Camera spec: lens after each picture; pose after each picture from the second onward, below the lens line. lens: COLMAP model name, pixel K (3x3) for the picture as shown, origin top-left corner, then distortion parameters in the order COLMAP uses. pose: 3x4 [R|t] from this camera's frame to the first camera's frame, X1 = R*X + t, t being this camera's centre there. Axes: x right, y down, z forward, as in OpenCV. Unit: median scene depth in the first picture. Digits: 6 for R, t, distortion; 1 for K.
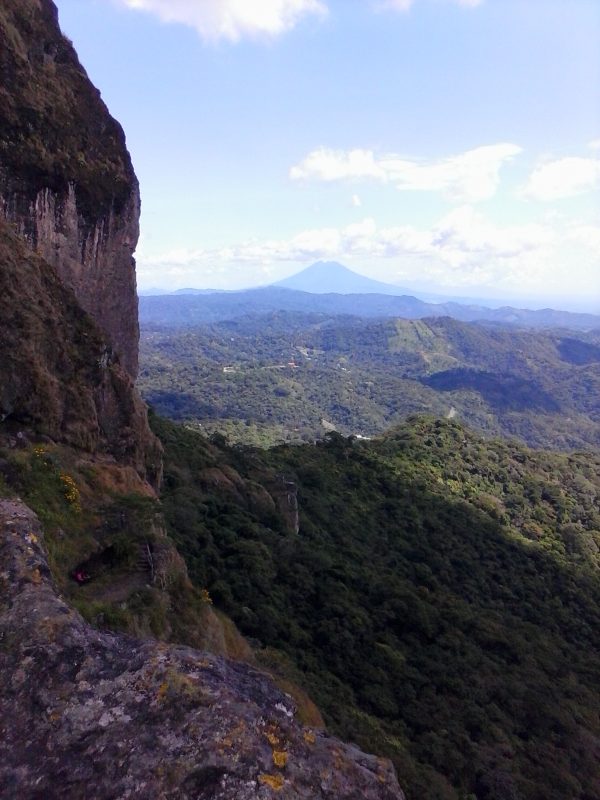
lens RADIAL K [[797.0, 0, 297.1], [0, 797.0, 386.9], [0, 0, 1]] dist [-0.061670, 0.161910]
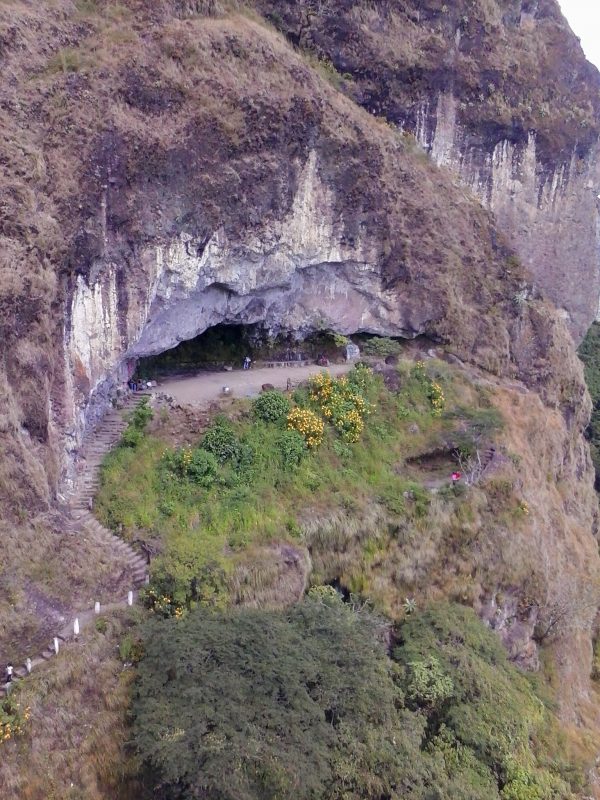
lens RADIAL K [[797.0, 0, 297.1], [0, 797.0, 386.9], [0, 0, 1]] dist [-0.061670, 0.161910]
pose [[0.732953, 0.133306, -0.667091, 0.279312], [-0.084601, 0.990862, 0.105052, 0.002689], [0.674999, -0.020562, 0.737532, -0.035435]]
